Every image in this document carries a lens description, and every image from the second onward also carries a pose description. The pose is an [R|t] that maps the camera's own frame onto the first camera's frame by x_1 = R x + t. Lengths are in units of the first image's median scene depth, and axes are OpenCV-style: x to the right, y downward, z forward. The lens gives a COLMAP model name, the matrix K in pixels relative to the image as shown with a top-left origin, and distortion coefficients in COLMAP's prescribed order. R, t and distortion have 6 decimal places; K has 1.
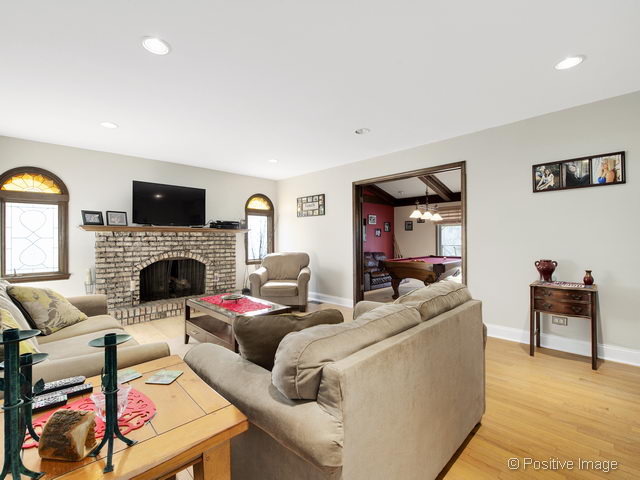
lens RADIAL K [[292.6, 0, 320.0], [0, 292.6, 240.0], [0, 0, 1]] dist [0.001898, 0.000082]
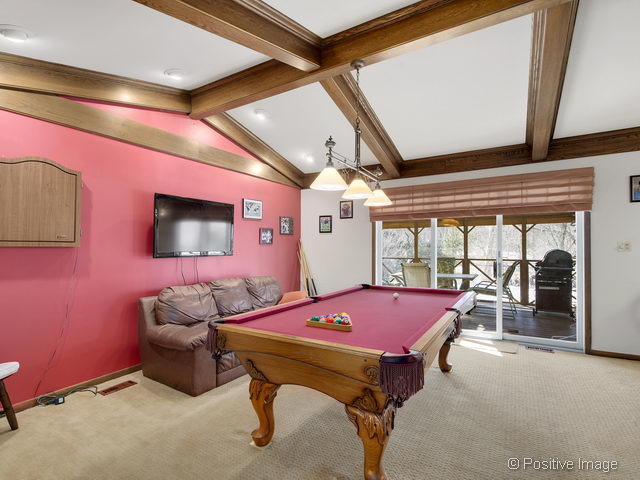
lens RADIAL K [[321.3, 0, 320.0], [0, 321.3, 240.0], [0, 0, 1]] dist [-0.001202, -0.000724]
pose [[0.972168, 0.008414, 0.234133, 0.158149], [-0.003825, 0.999792, -0.020046, -0.007550], [-0.234253, 0.018593, 0.971998, 0.434092]]
